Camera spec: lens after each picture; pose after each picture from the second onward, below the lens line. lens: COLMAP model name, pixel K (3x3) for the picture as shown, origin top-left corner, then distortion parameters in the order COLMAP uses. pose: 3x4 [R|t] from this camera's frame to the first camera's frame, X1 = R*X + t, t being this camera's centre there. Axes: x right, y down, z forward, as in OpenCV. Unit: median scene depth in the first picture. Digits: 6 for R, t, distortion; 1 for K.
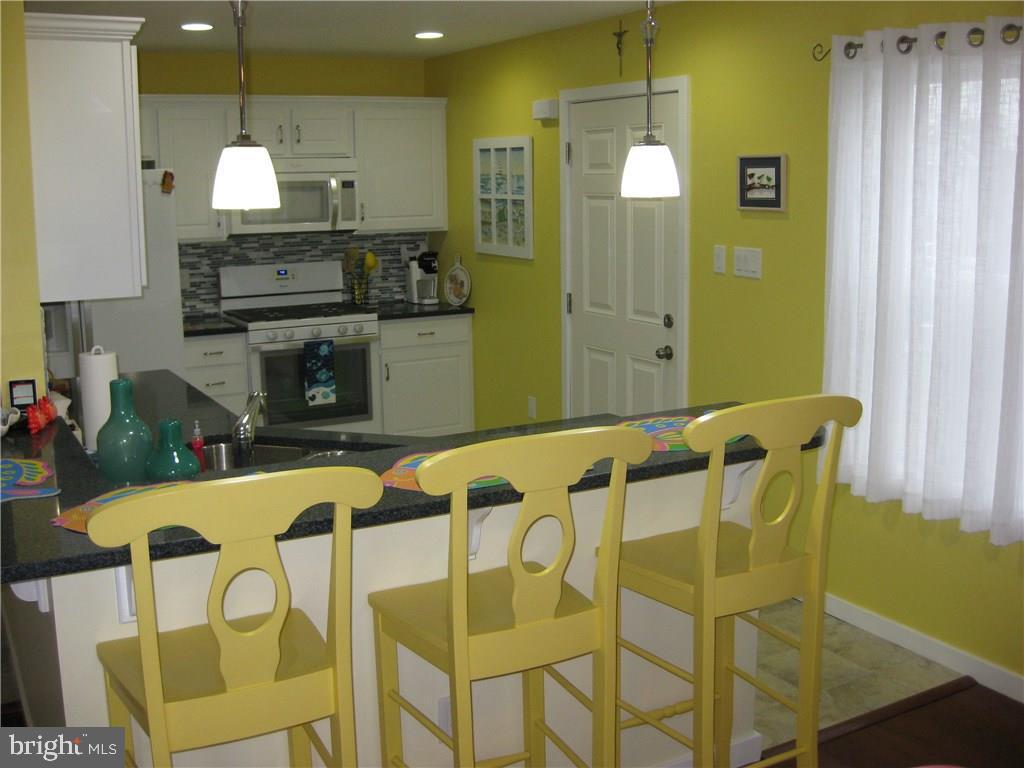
lens RADIAL K [[1136.3, 0, 504.8], [0, 1136.3, 380.9], [0, 0, 1]] dist [-0.135523, 0.000000]
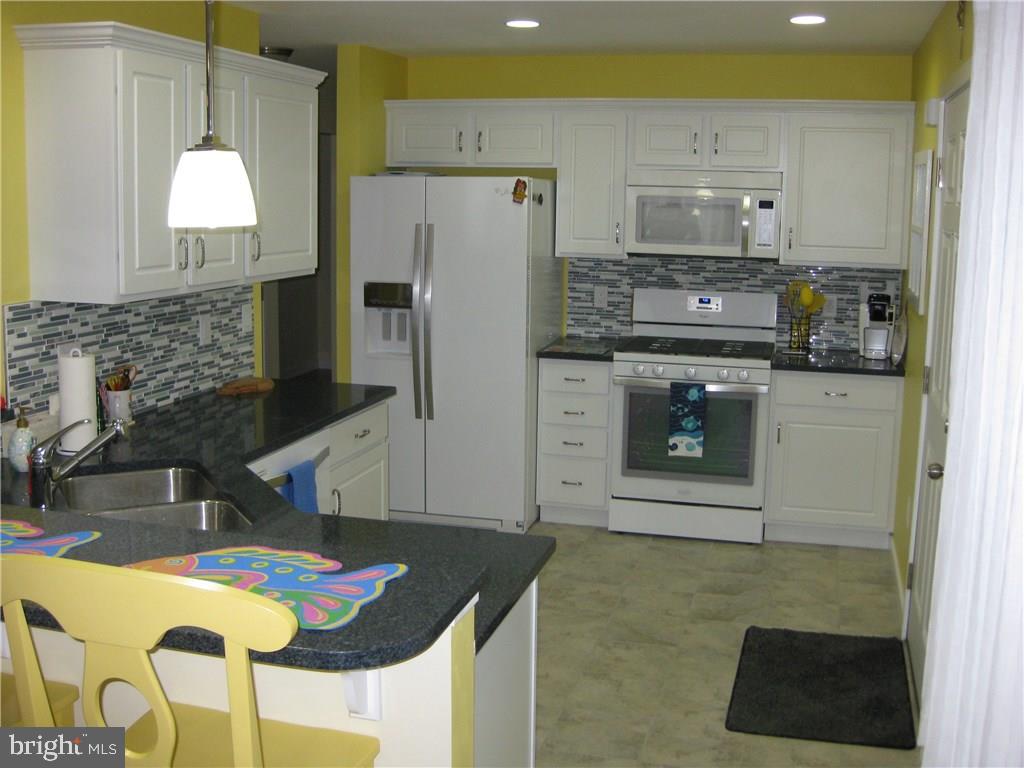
lens RADIAL K [[1136.3, 0, 511.7], [0, 1136.3, 385.3], [0, 0, 1]] dist [-0.135523, 0.000000]
pose [[0.722239, 0.142684, -0.676765, 0.321321], [-0.148810, 0.987630, 0.049416, -0.056241], [0.675445, 0.065019, 0.734538, 0.275985]]
